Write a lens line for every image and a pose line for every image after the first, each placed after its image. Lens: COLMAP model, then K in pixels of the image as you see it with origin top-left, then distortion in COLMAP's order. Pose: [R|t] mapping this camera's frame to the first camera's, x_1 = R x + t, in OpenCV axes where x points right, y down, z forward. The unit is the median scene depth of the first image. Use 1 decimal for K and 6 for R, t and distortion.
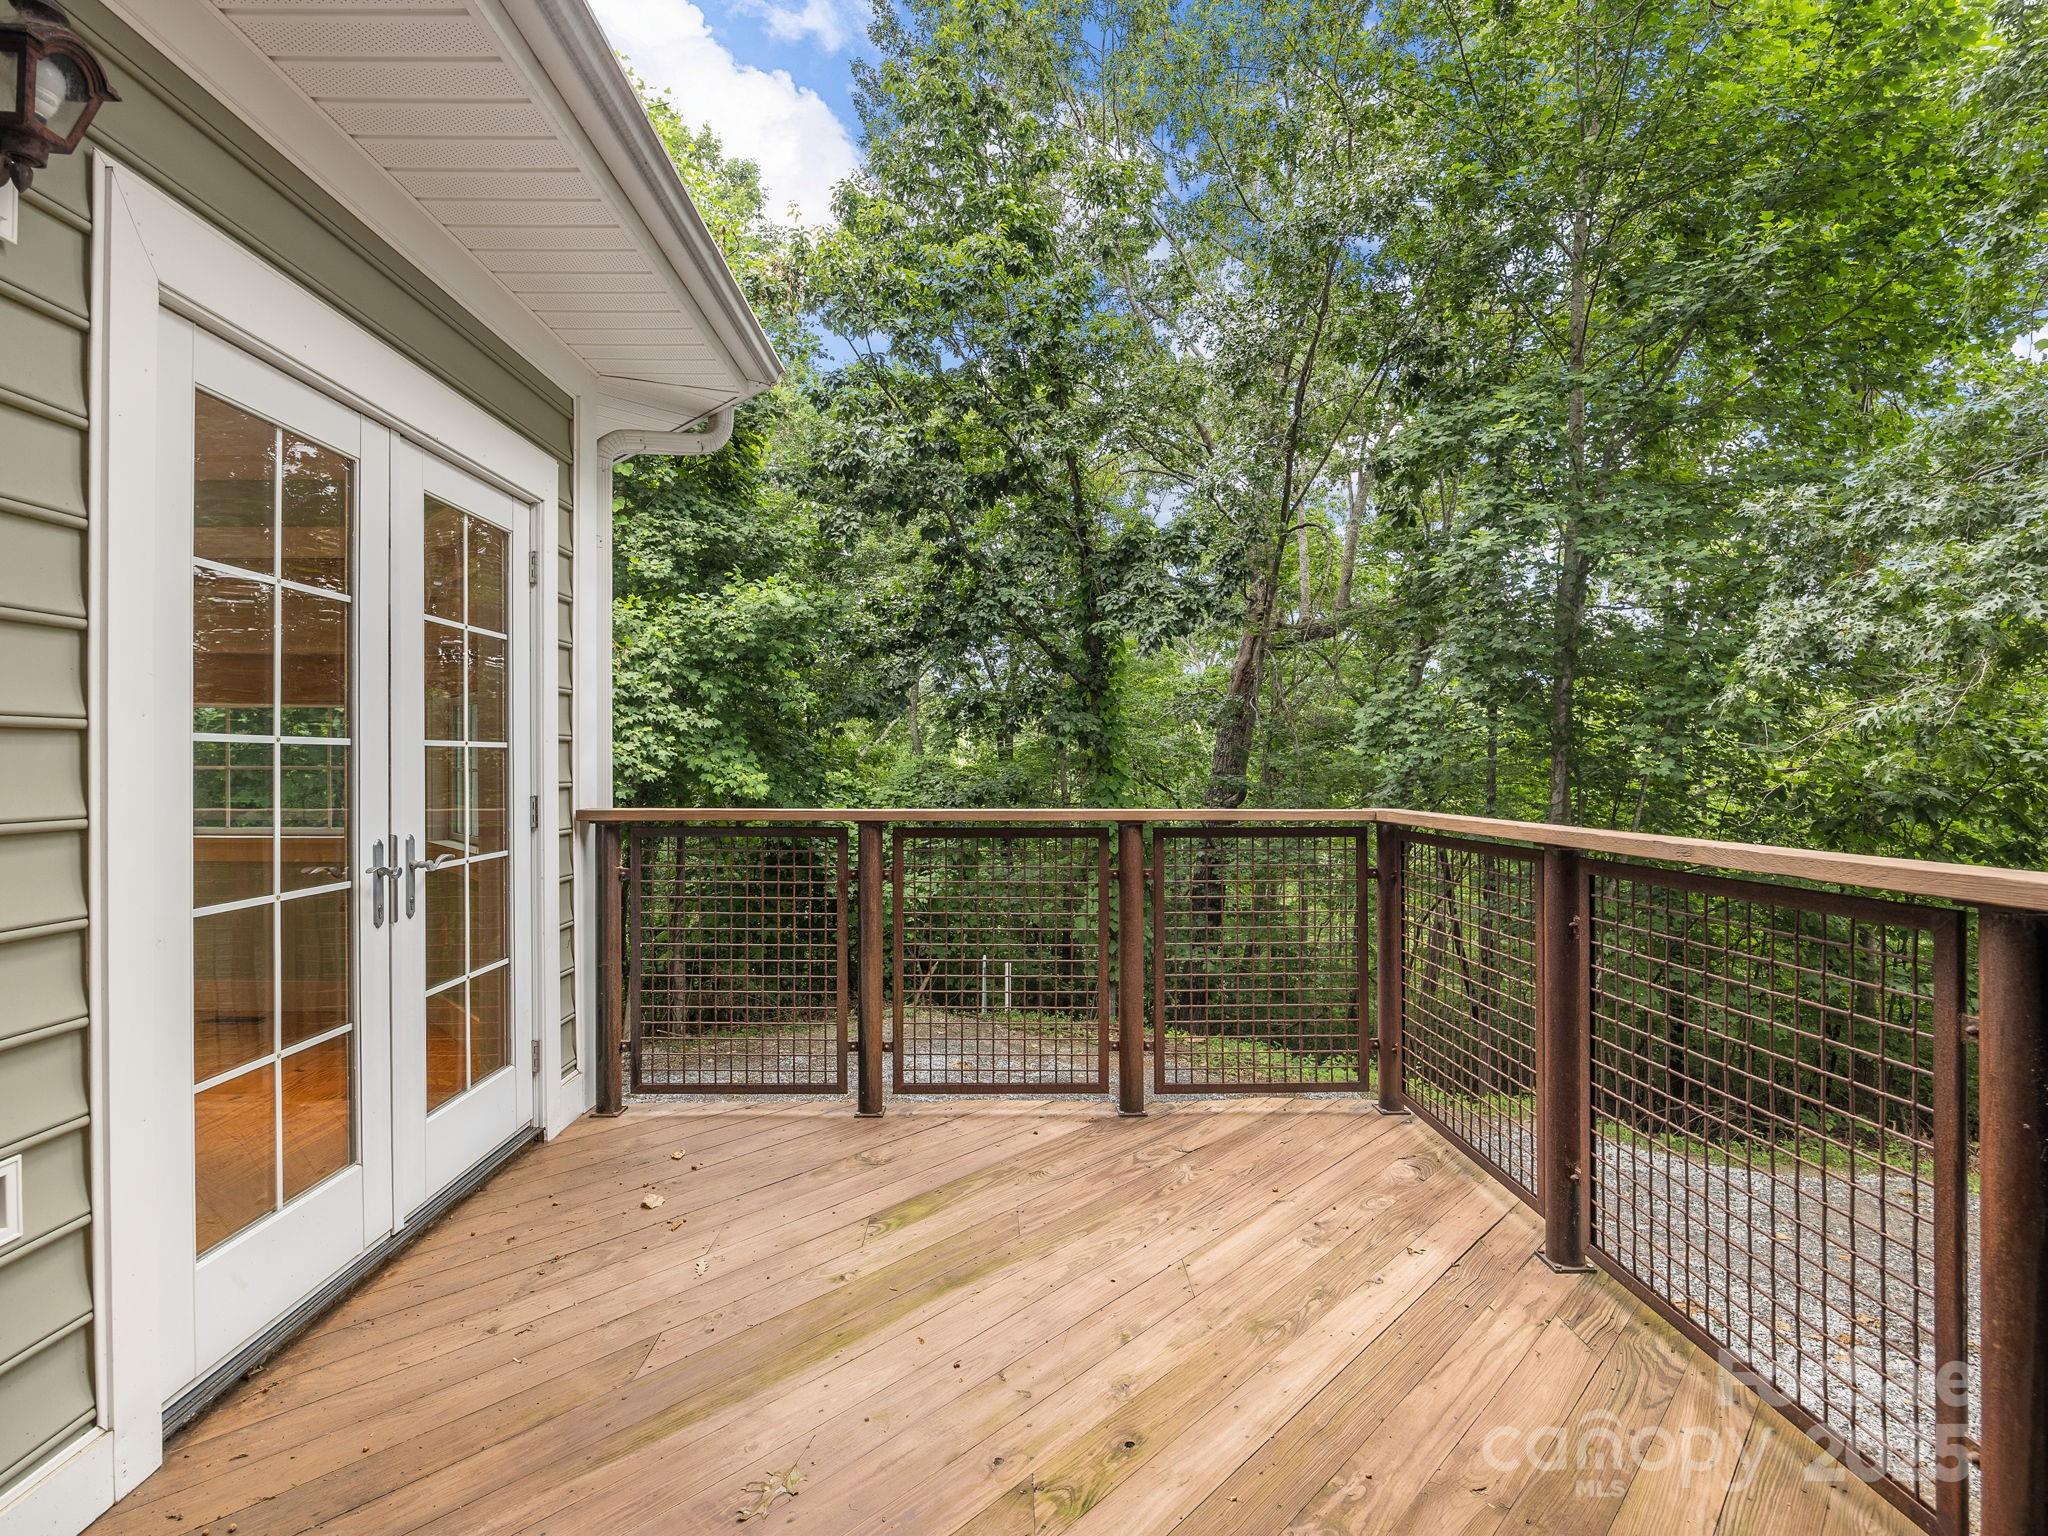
lens RADIAL K [[899.1, 0, 1026.3], [0, 899.1, 764.5], [0, 0, 1]] dist [0.003660, 0.000348]
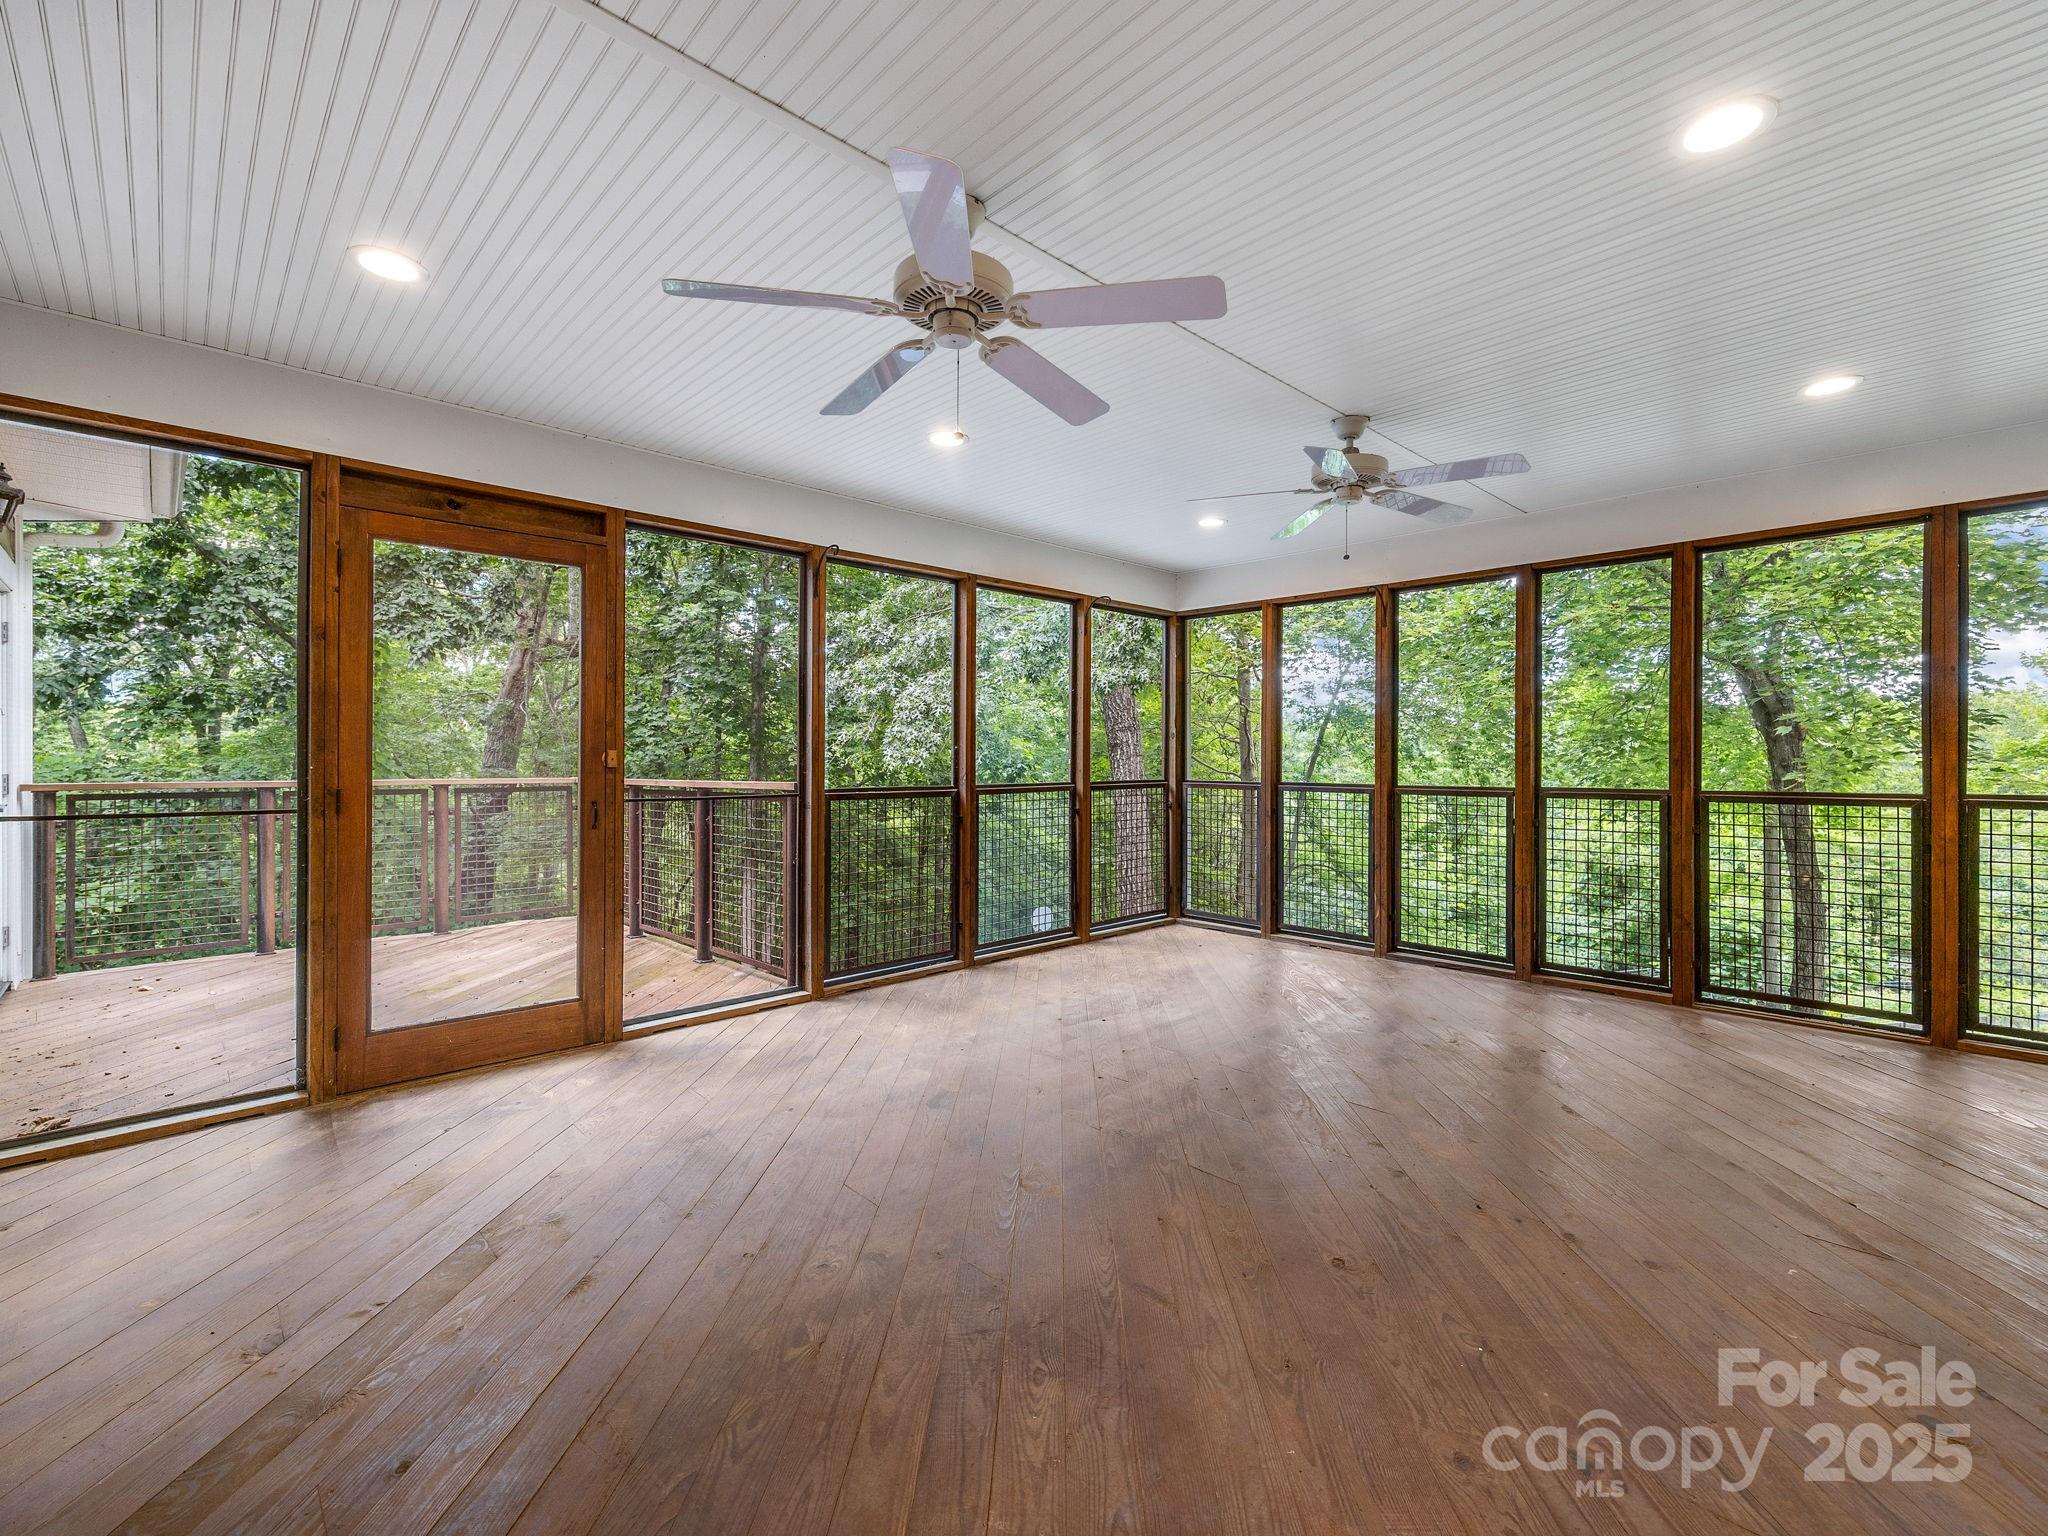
lens RADIAL K [[899.1, 0, 1037.1], [0, 899.1, 759.6], [0, 0, 1]] dist [0.003660, 0.000348]
pose [[0.725462, 0.001079, 0.688261, -0.076748], [0.000533, 0.999998, -0.002129, 0.003498], [-0.688262, 0.001911, 0.725460, -0.342455]]
